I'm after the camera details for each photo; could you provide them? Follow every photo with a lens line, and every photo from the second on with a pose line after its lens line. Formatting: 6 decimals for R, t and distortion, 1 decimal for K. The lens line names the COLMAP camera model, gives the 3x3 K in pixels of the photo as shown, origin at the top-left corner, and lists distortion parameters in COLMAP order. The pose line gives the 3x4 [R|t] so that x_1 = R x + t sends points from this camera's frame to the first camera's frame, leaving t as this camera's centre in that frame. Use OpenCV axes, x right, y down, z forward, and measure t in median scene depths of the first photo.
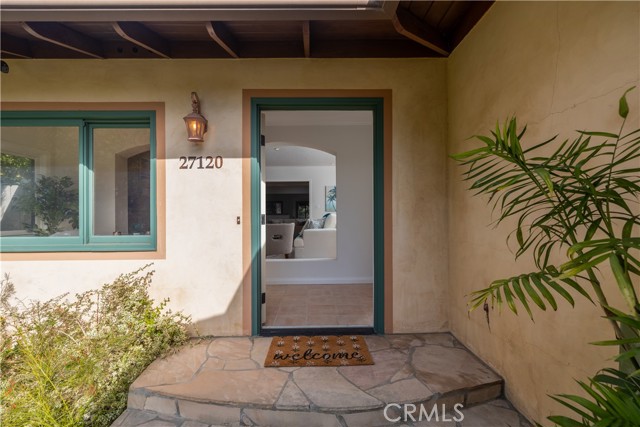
lens RADIAL K [[271.7, 0, 323.9], [0, 271.7, 215.6], [0, 0, 1]] dist [0.000027, 0.000074]
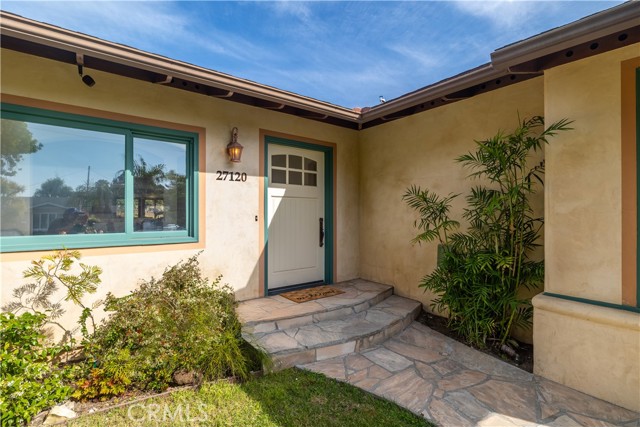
lens RADIAL K [[293.3, 0, 318.4], [0, 293.3, 215.0], [0, 0, 1]] dist [-0.019306, 0.000261]
pose [[0.801482, 0.005186, 0.597997, -0.987919], [-0.006276, 0.999980, -0.000261, -0.003212], [-0.597986, -0.003544, 0.801498, -0.453363]]
